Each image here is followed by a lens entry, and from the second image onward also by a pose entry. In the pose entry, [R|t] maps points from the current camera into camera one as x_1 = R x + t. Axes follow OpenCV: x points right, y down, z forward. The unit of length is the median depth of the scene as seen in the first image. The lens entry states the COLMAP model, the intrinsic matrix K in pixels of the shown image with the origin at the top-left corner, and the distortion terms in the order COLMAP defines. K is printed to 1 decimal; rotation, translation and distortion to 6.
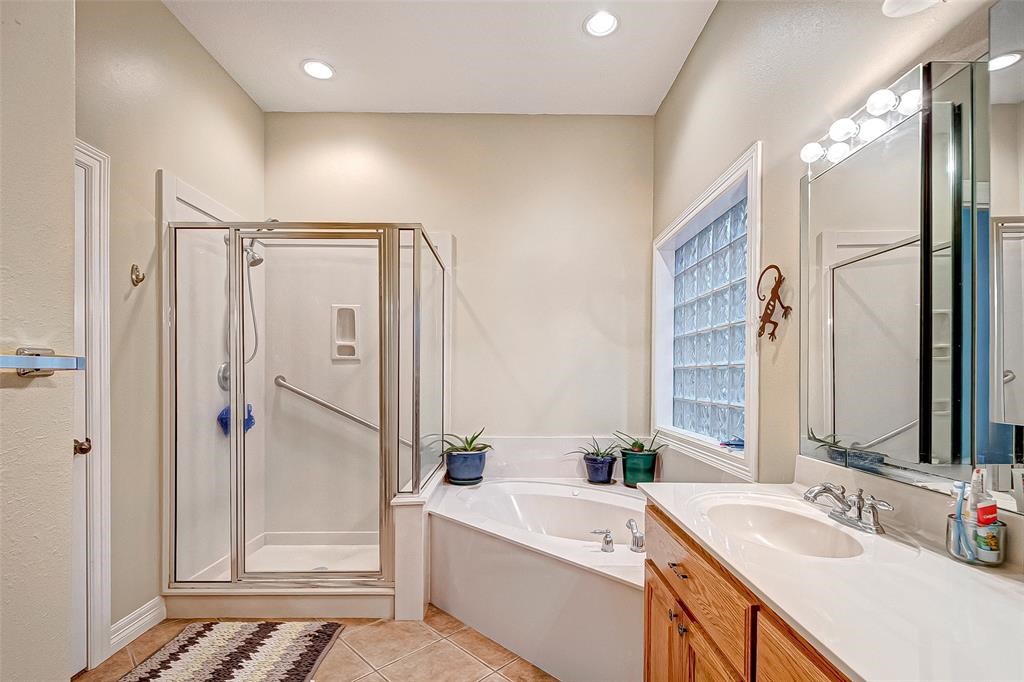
lens RADIAL K [[463.4, 0, 511.7], [0, 463.4, 376.6], [0, 0, 1]] dist [0.001719, -0.006329]
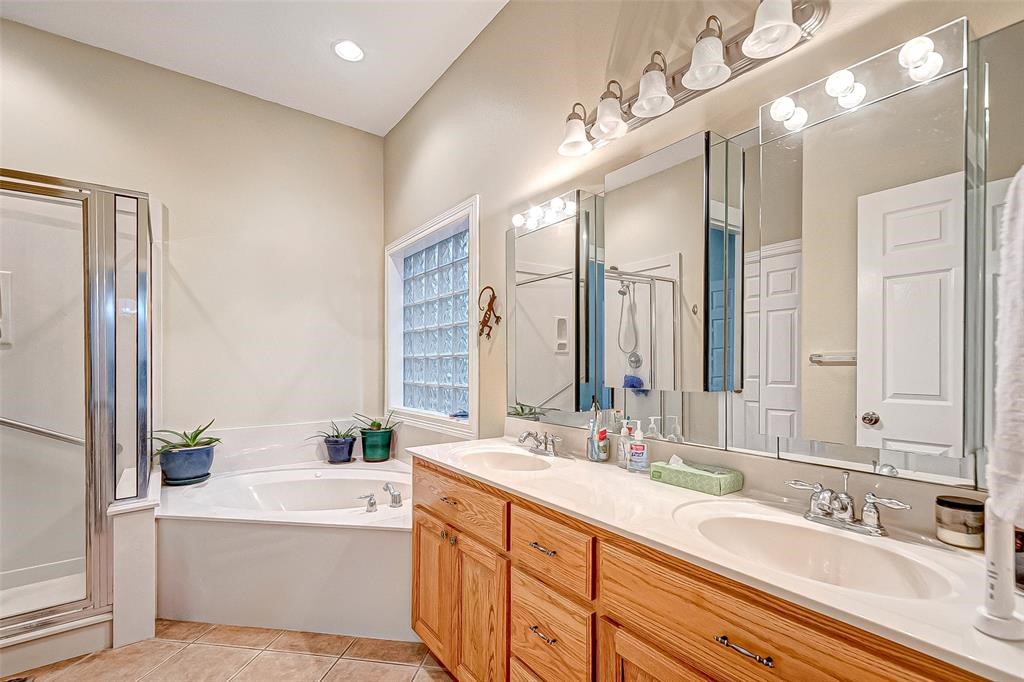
lens RADIAL K [[445.2, 0, 511.9], [0, 445.2, 366.3], [0, 0, 1]] dist [0.000000, 0.000137]
pose [[0.798963, -0.004391, 0.601364, -0.156364], [0.002292, 0.999988, 0.004257, 0.000021], [-0.601375, -0.002023, 0.798964, -0.105233]]
